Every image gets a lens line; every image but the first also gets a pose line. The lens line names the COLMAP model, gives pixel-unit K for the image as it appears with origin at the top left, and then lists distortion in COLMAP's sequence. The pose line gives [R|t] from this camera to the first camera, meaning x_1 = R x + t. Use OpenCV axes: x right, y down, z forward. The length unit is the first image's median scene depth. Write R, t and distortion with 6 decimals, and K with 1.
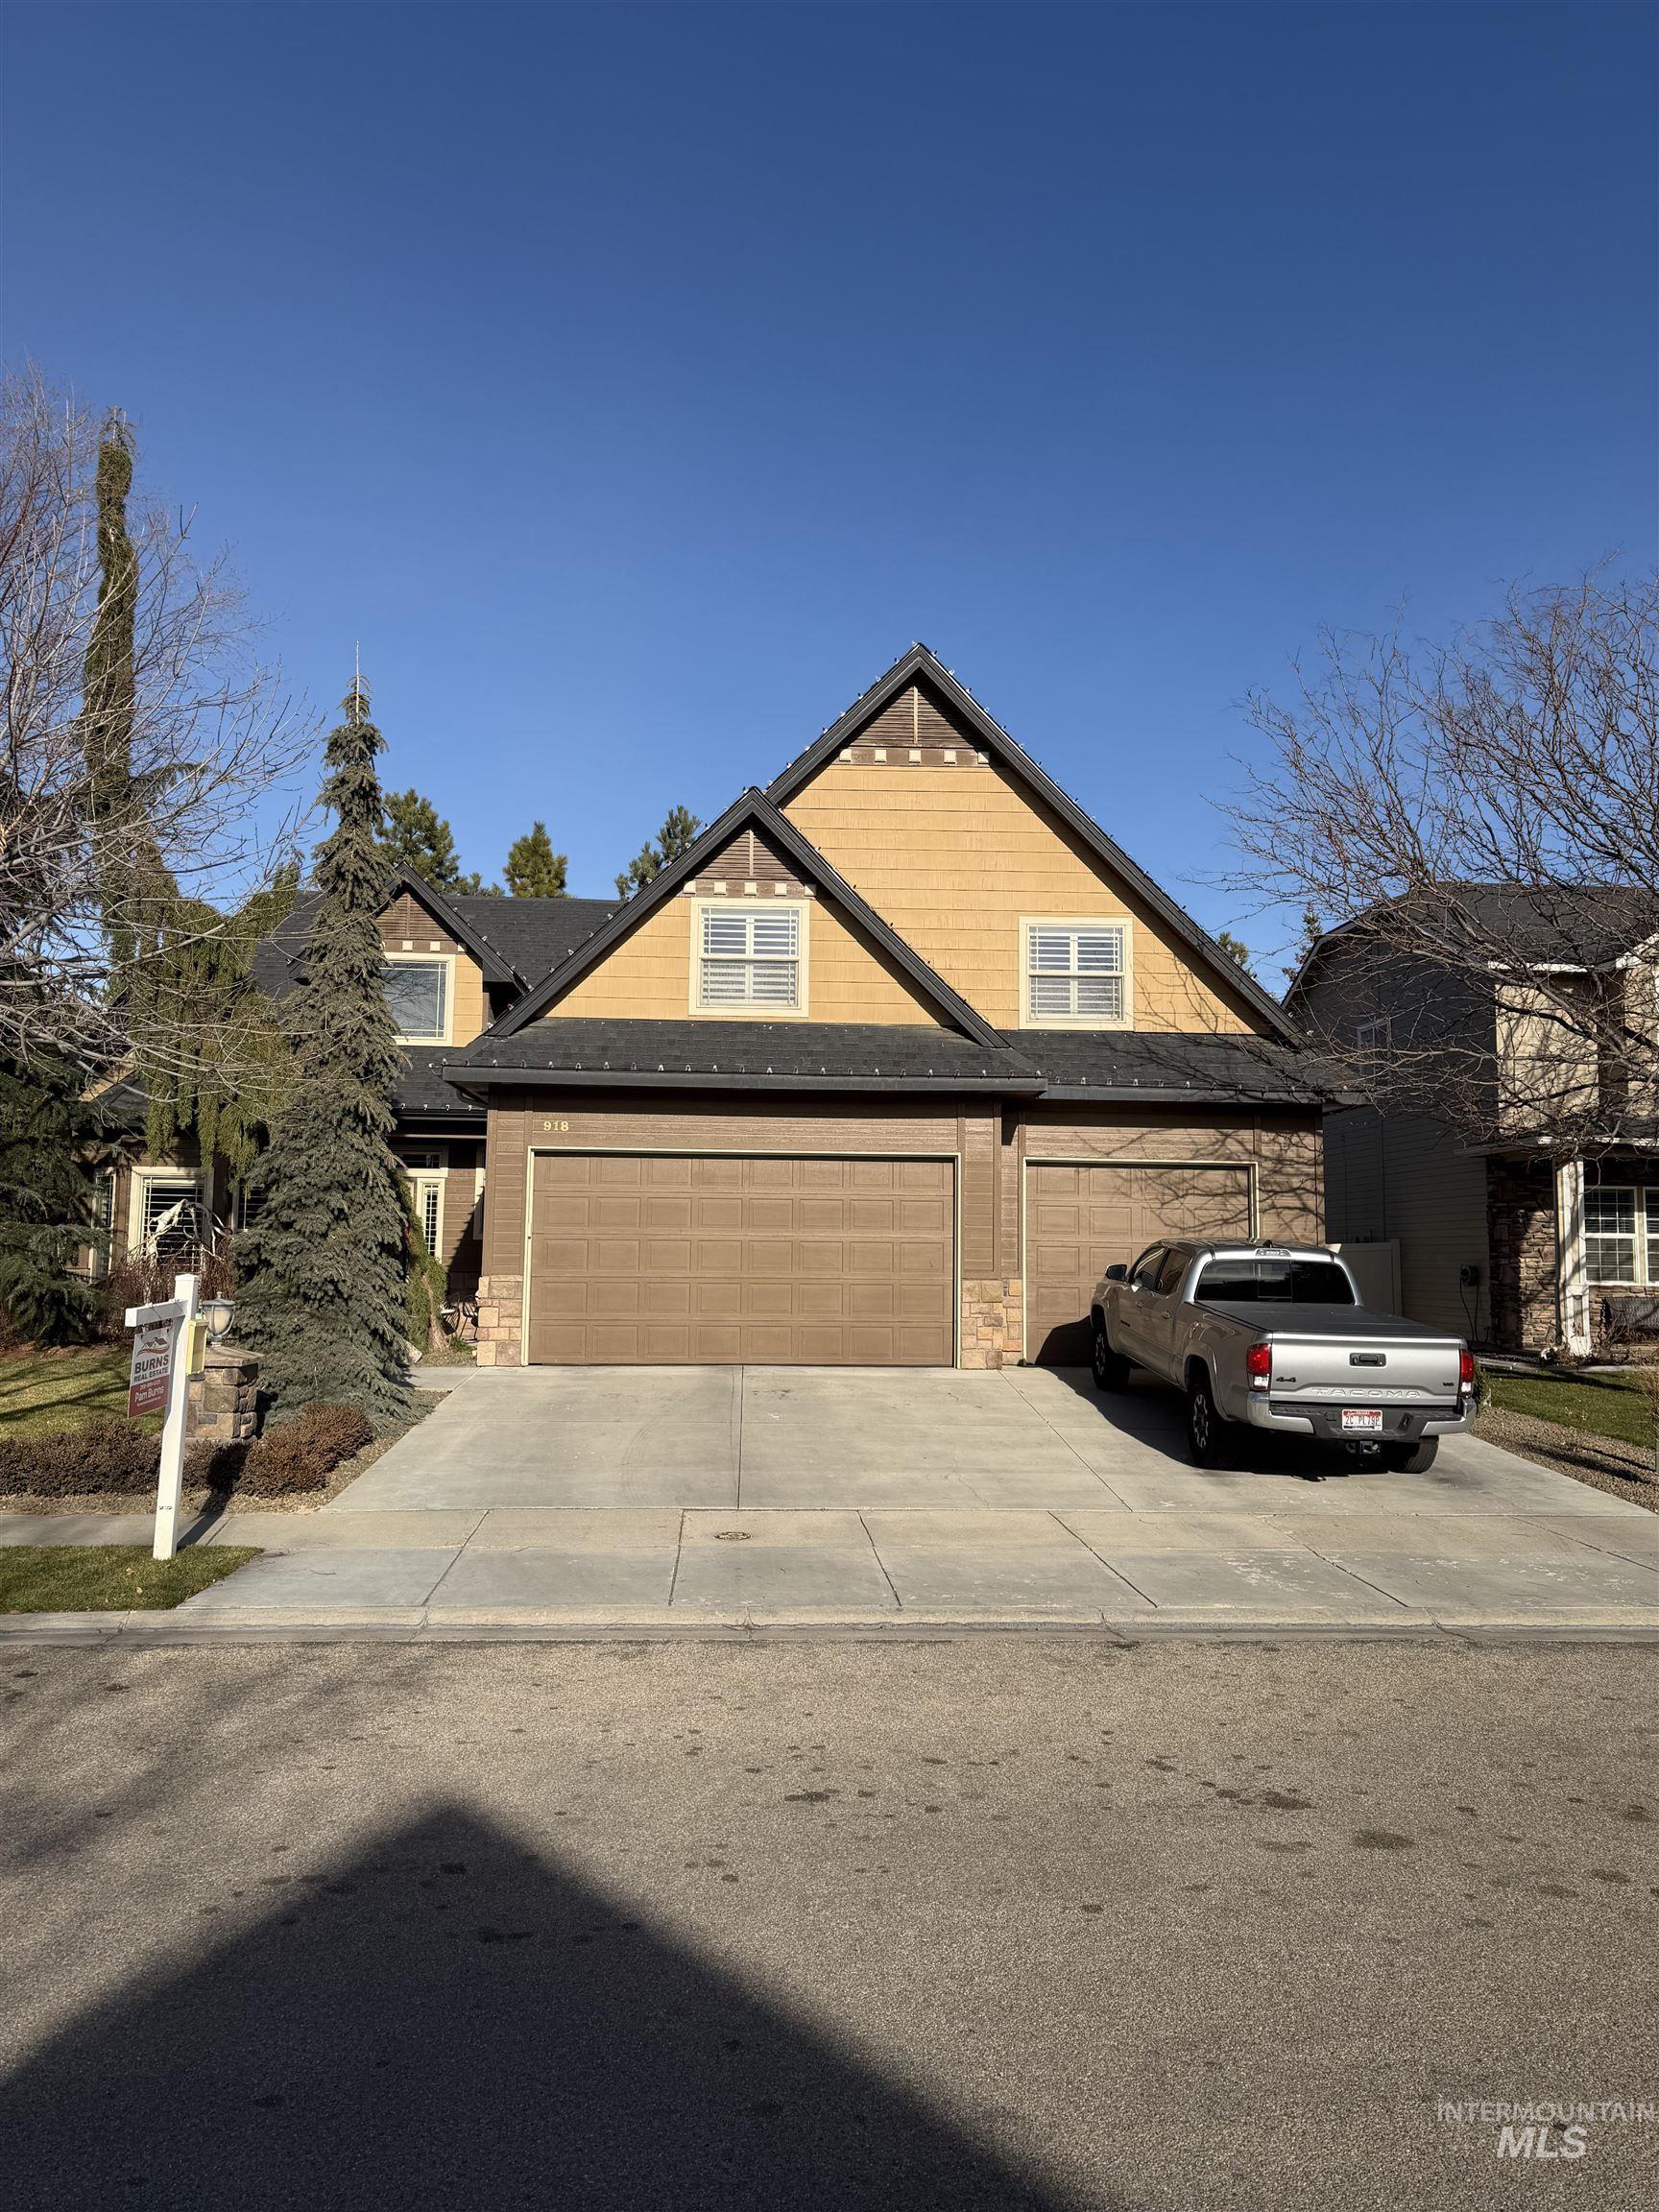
lens RADIAL K [[1533.7, 0, 827.7], [0, 1533.7, 1100.4], [0, 0, 1]] dist [0.029700, -0.001176]
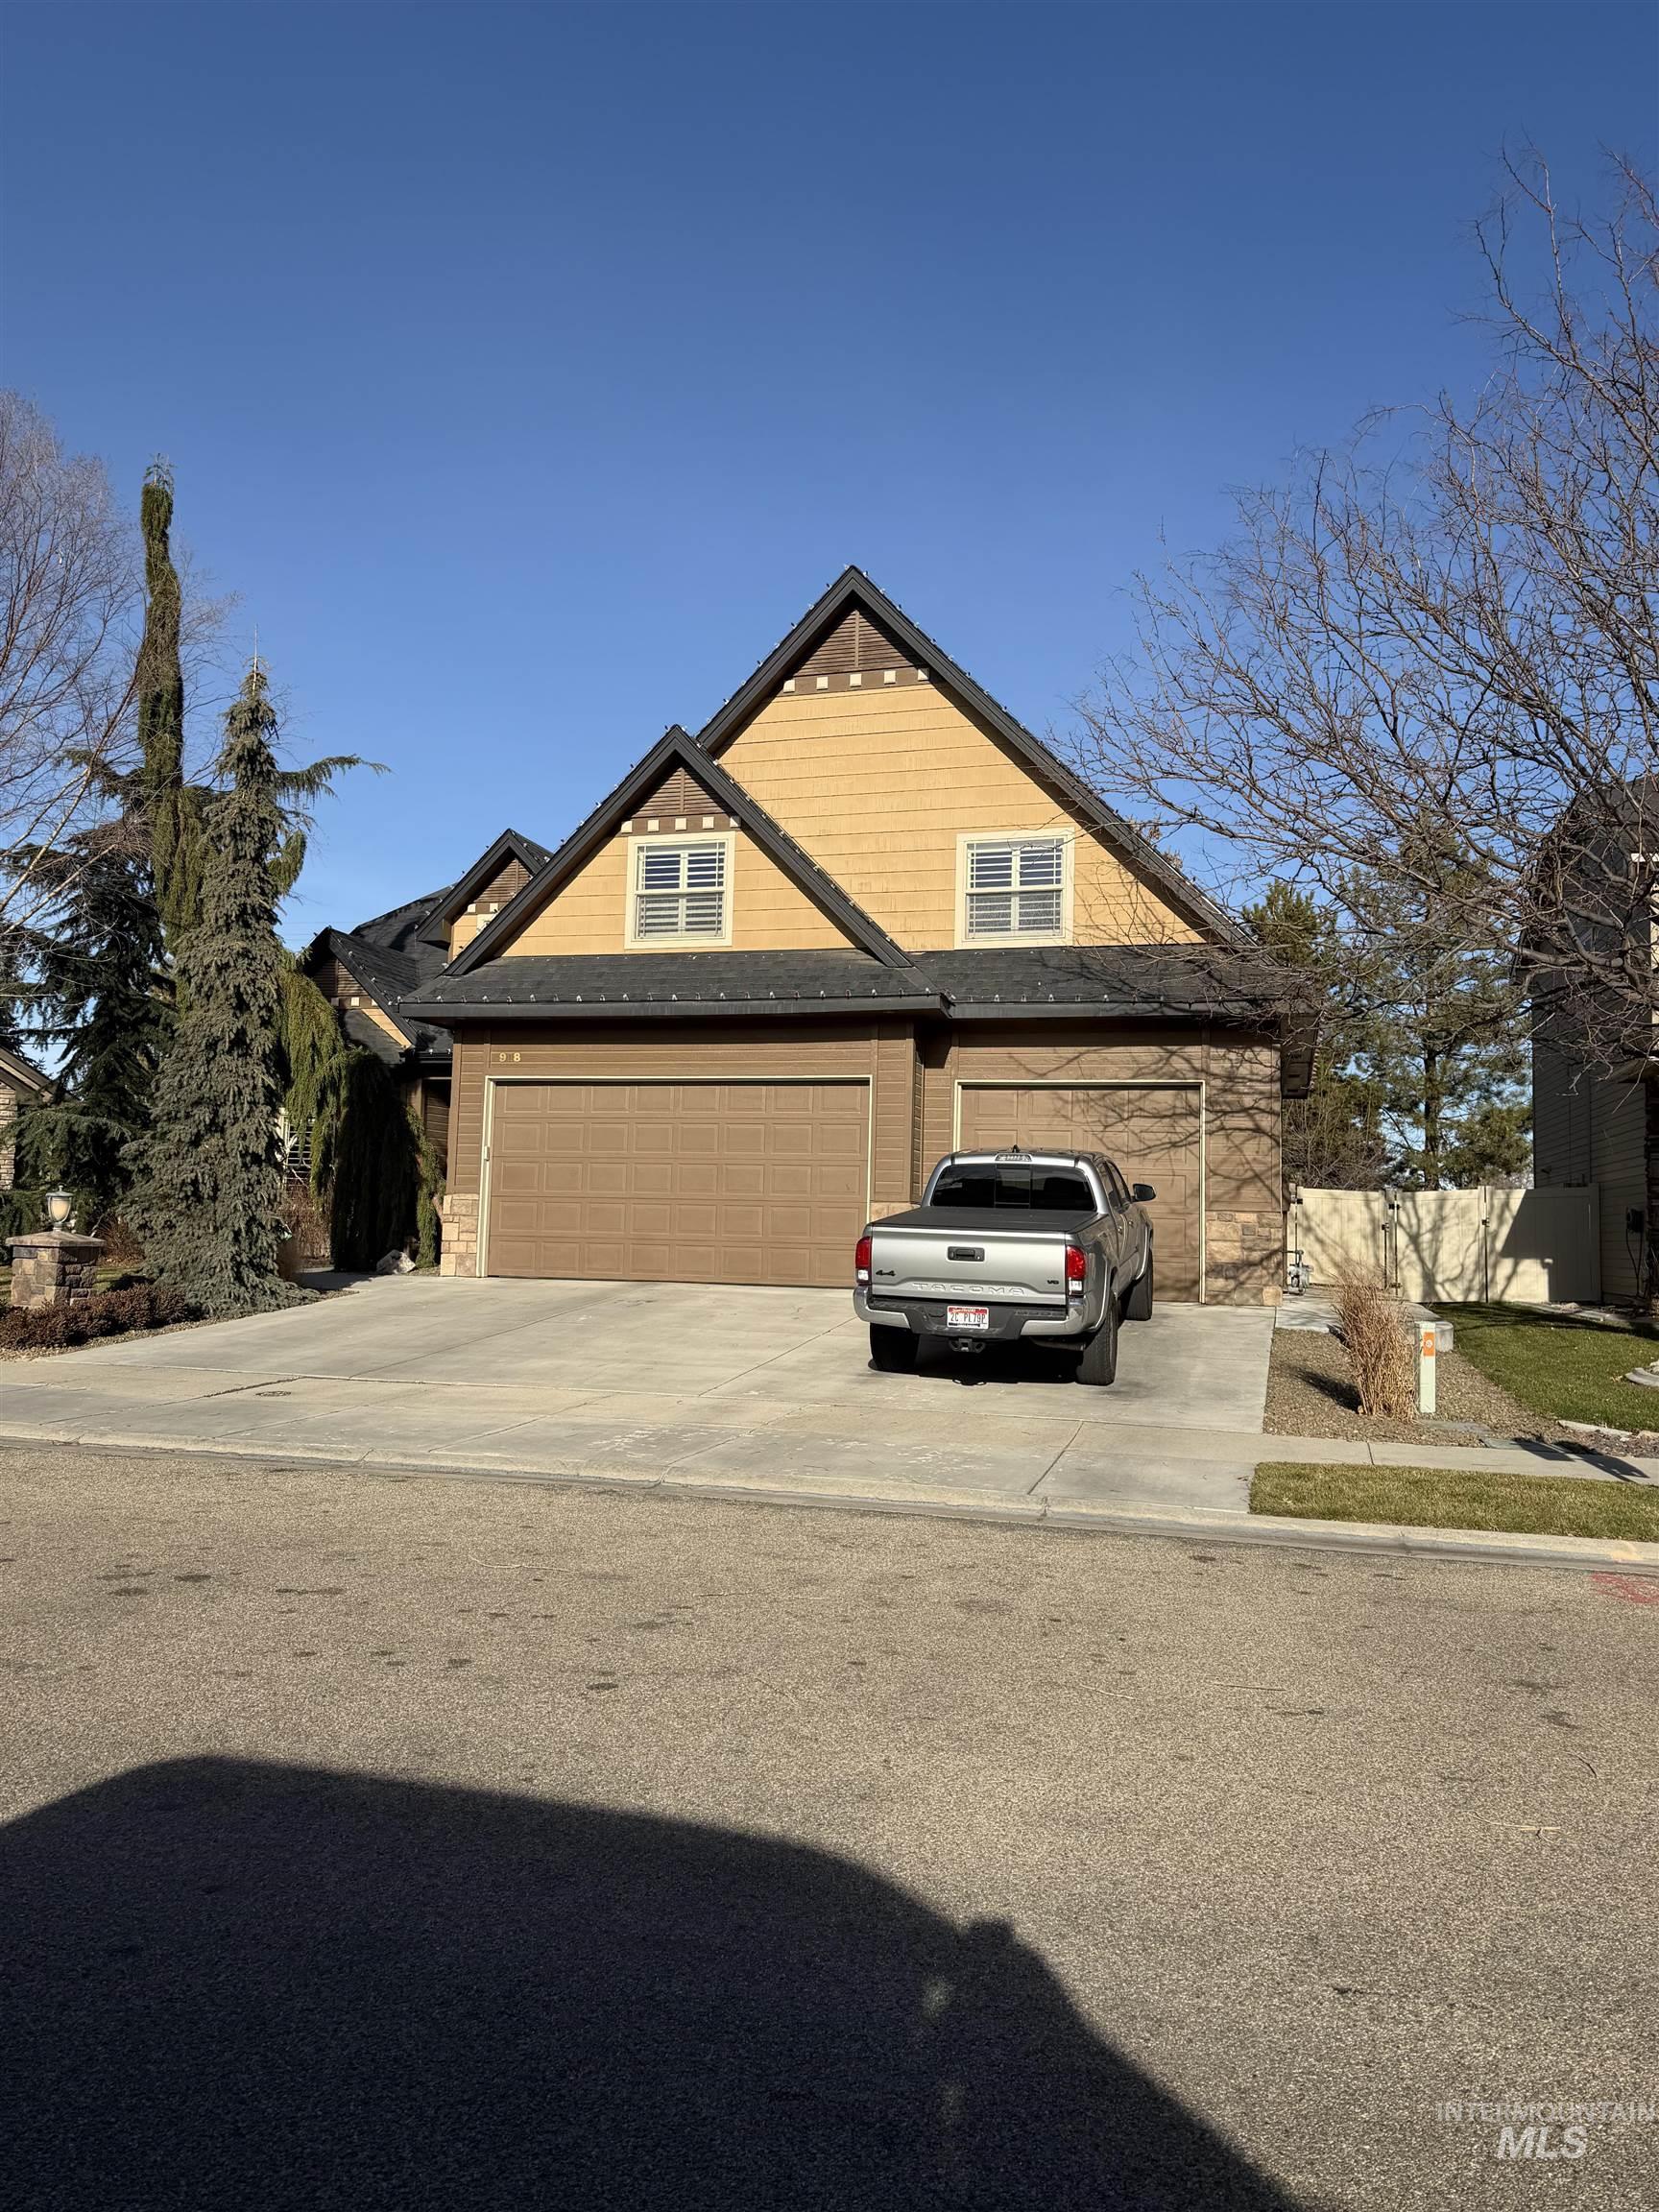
lens RADIAL K [[1533.7, 0, 821.8], [0, 1533.7, 1113.8], [0, 0, 1]] dist [0.029700, -0.001176]
pose [[0.946877, -0.012610, -0.321348, 0.367049], [0.019709, 0.999628, 0.018850, 0.039172], [0.320991, -0.024182, 0.946773, 0.044068]]
